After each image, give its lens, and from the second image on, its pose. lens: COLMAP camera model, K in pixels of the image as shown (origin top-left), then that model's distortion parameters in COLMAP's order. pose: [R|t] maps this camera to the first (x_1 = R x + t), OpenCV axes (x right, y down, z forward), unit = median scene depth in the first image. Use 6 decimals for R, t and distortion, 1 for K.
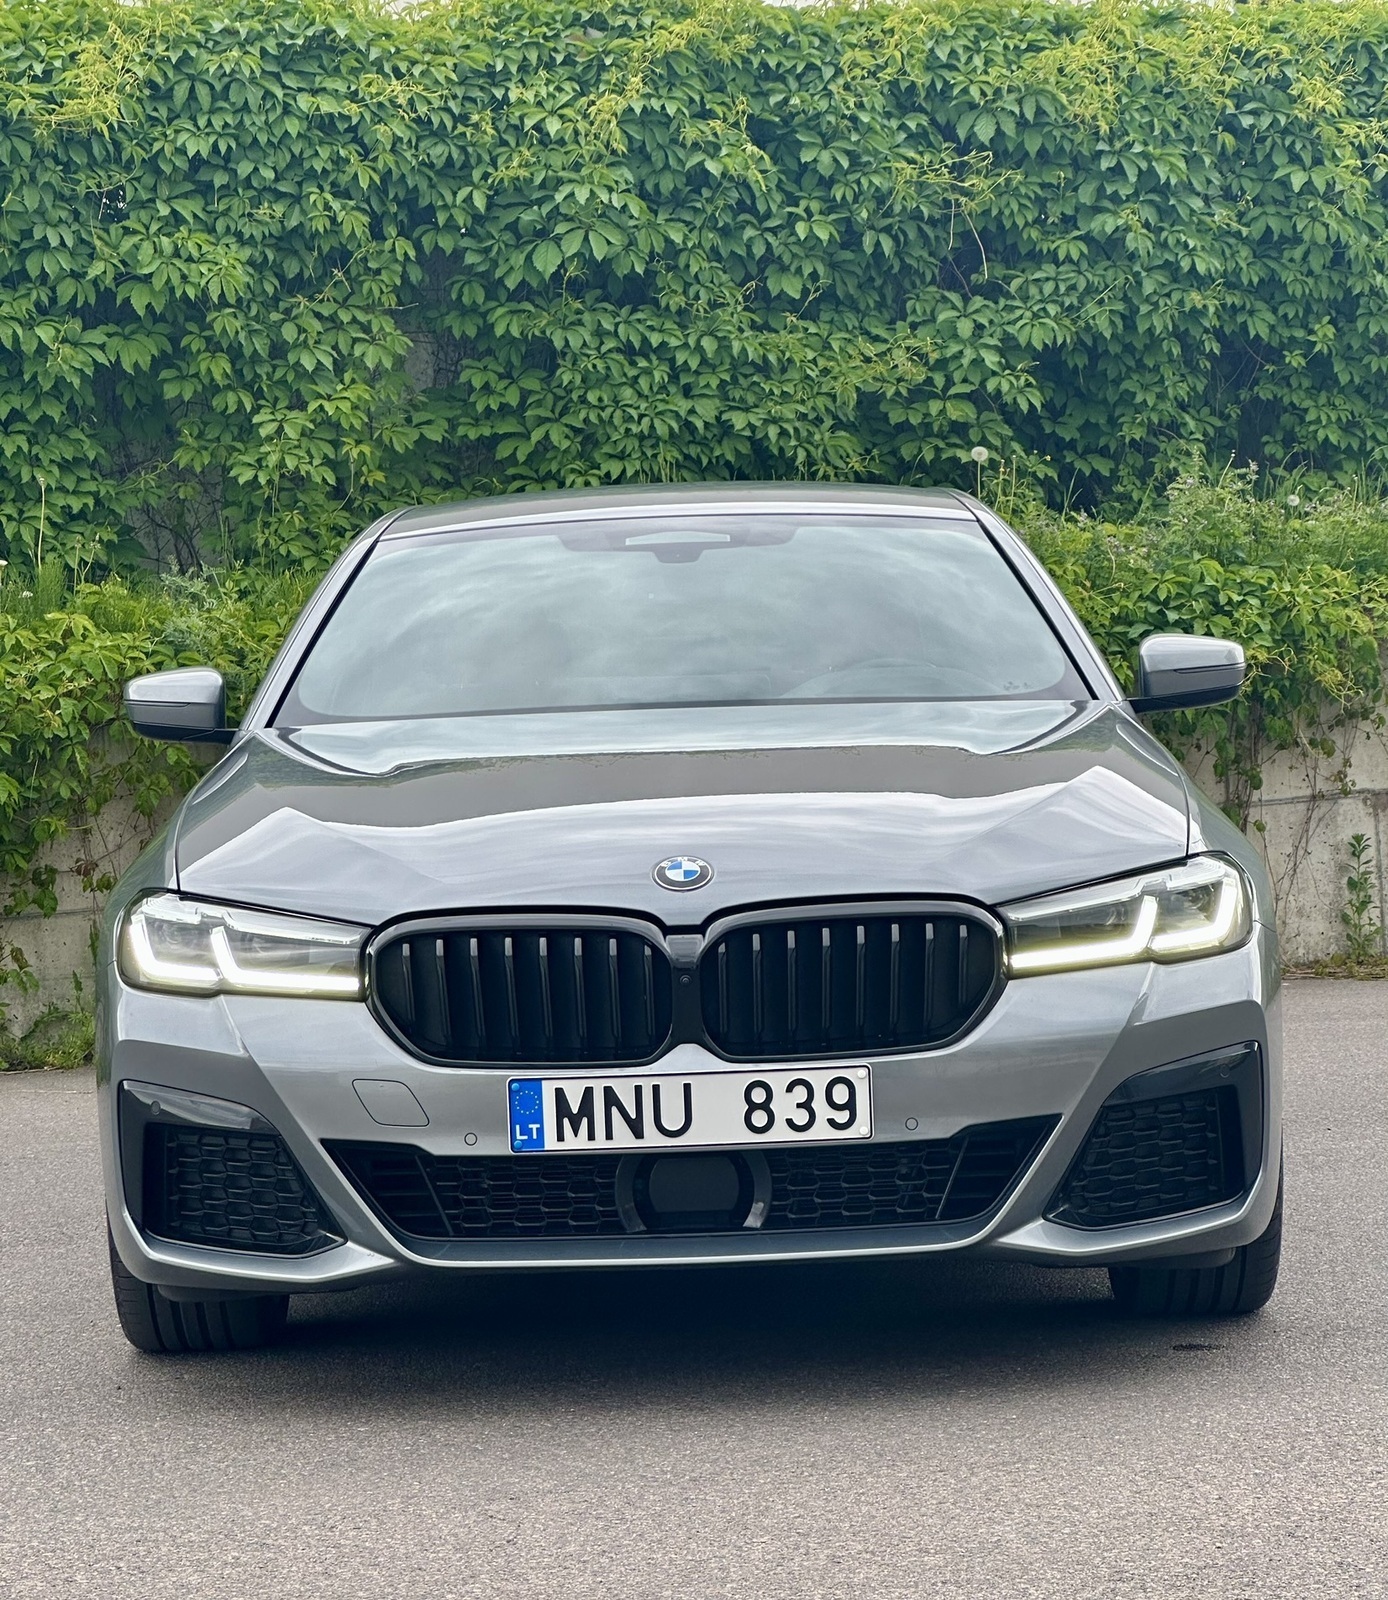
lens RADIAL K [[3857.7, 0, 693.5], [0, 3857.7, 799.7], [0, 0, 1]] dist [0.146180, 0.000000]
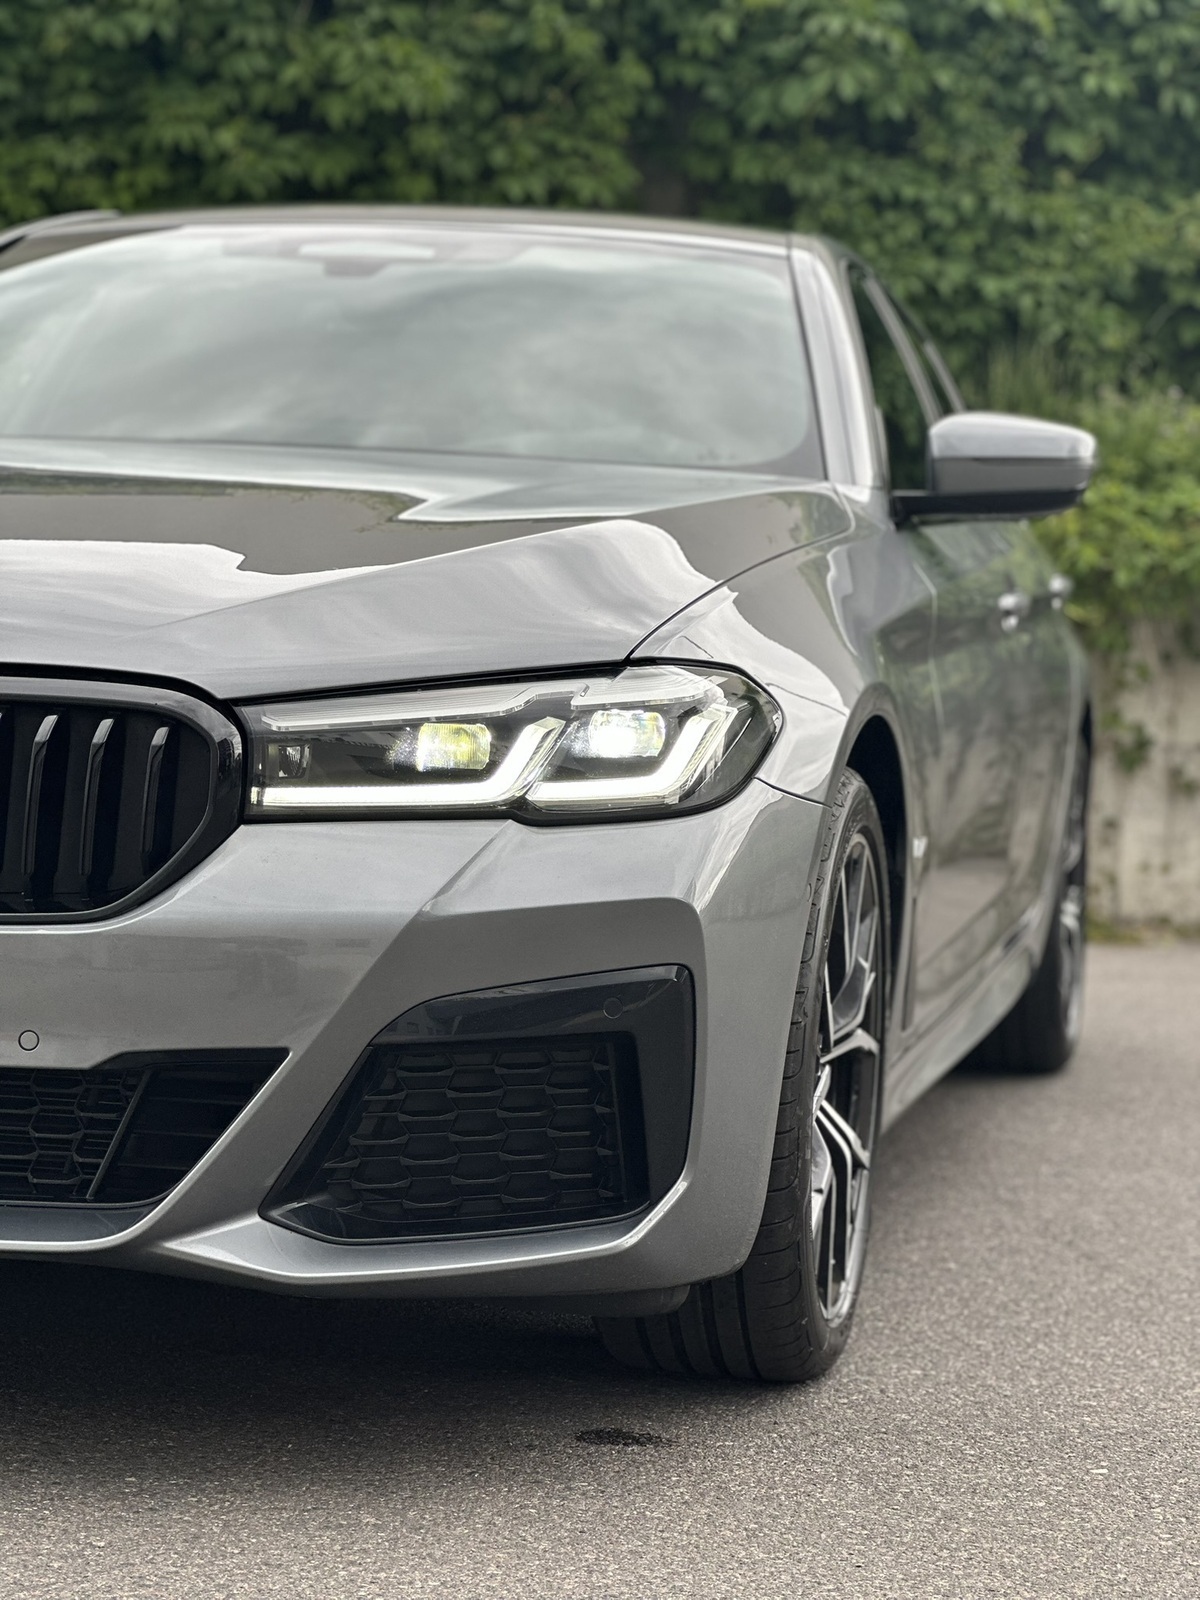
lens RADIAL K [[3449.6, 0, 596.3], [0, 3449.6, 810.1], [0, 0, 1]] dist [0.174115, 0.000000]
pose [[0.976792, 0.089590, -0.194555, 0.092108], [-0.085479, 0.995905, 0.029443, 0.008936], [0.196397, -0.012130, 0.980450, 0.179426]]
